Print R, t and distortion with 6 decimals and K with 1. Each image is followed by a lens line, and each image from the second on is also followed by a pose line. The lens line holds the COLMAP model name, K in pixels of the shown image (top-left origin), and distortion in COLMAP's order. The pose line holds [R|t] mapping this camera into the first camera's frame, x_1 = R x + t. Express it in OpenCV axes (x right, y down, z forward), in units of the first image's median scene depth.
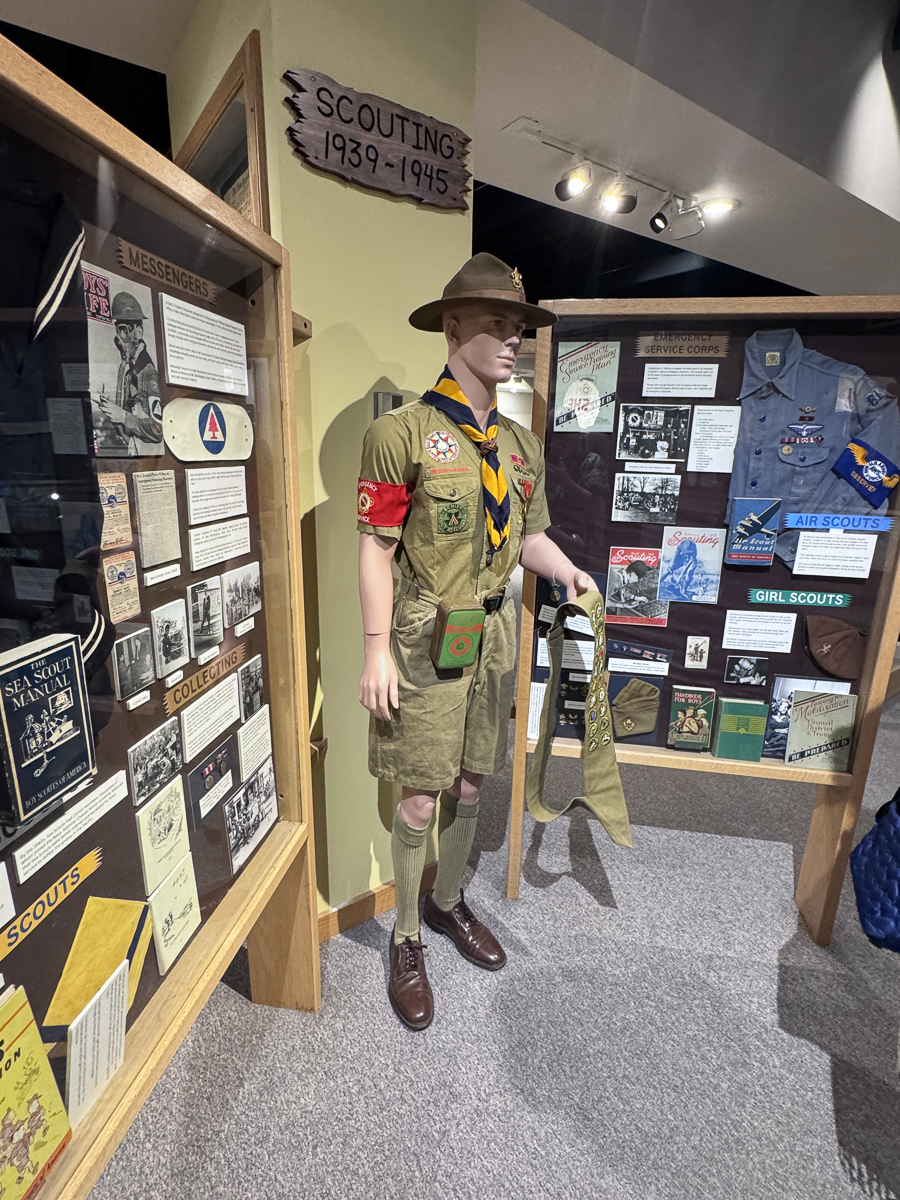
lens RADIAL K [[596.2, 0, 449.7], [0, 596.2, 598.2], [0, 0, 1]] dist [-0.002268, 0.000001]
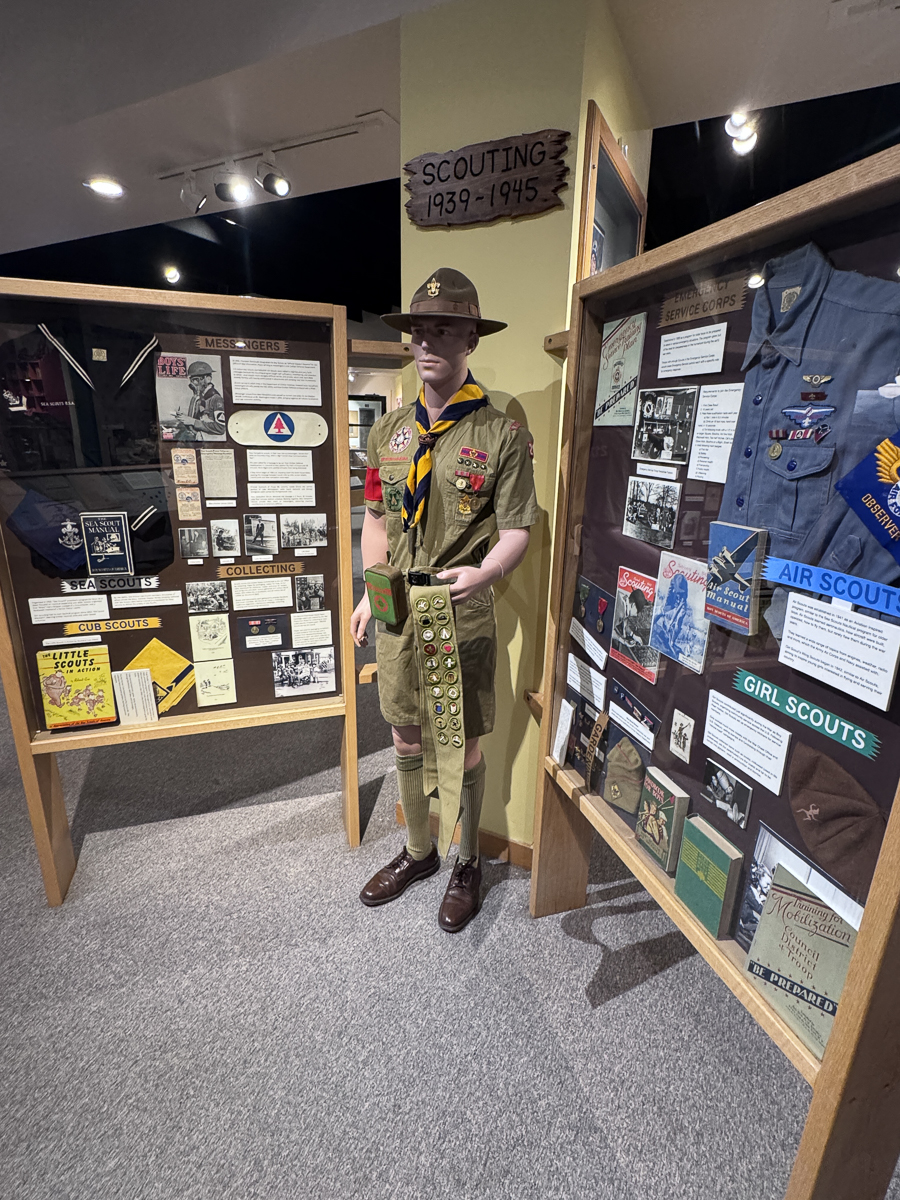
lens RADIAL K [[596.2, 0, 452.8], [0, 596.2, 600.4], [0, 0, 1]] dist [-0.002268, 0.000001]
pose [[0.462112, 0.234945, -0.855133, 0.968430], [-0.234807, 0.962269, 0.137492, -0.109709], [0.855172, 0.137254, 0.499843, 0.443197]]
